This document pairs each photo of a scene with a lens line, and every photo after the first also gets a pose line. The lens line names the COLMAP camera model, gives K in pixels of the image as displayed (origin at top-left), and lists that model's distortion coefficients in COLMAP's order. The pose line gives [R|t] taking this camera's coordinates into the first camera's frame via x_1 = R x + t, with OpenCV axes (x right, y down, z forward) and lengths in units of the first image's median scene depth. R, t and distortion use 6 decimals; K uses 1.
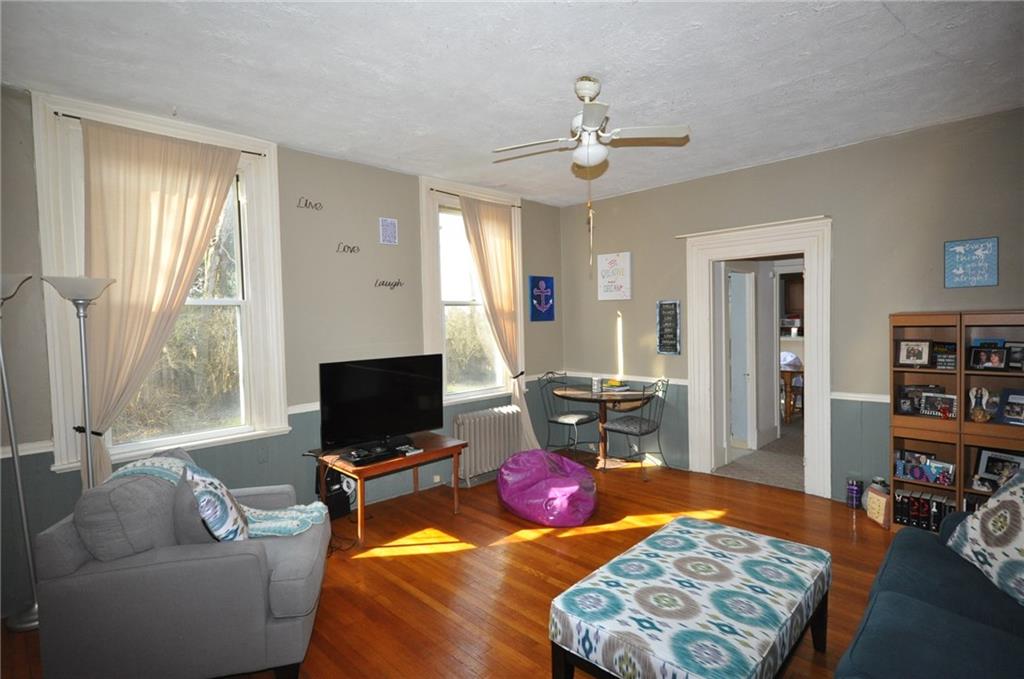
lens RADIAL K [[502.6, 0, 512.0], [0, 502.6, 339.5], [0, 0, 1]] dist [-0.000310, 0.000291]
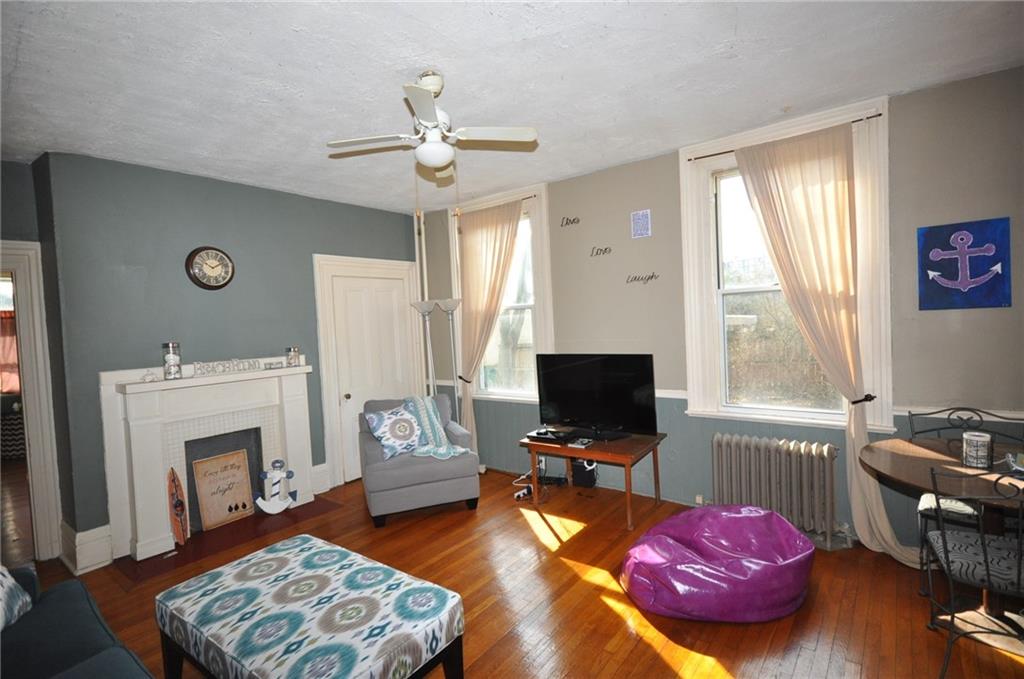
lens RADIAL K [[492.8, 0, 512.0], [0, 492.8, 339.5], [0, 0, 1]] dist [-0.001402, -0.000161]
pose [[0.123006, 0.054784, -0.990893, 0.764610], [0.003607, 0.998444, 0.055649, -0.052622], [0.992399, -0.010419, 0.122617, 0.713637]]
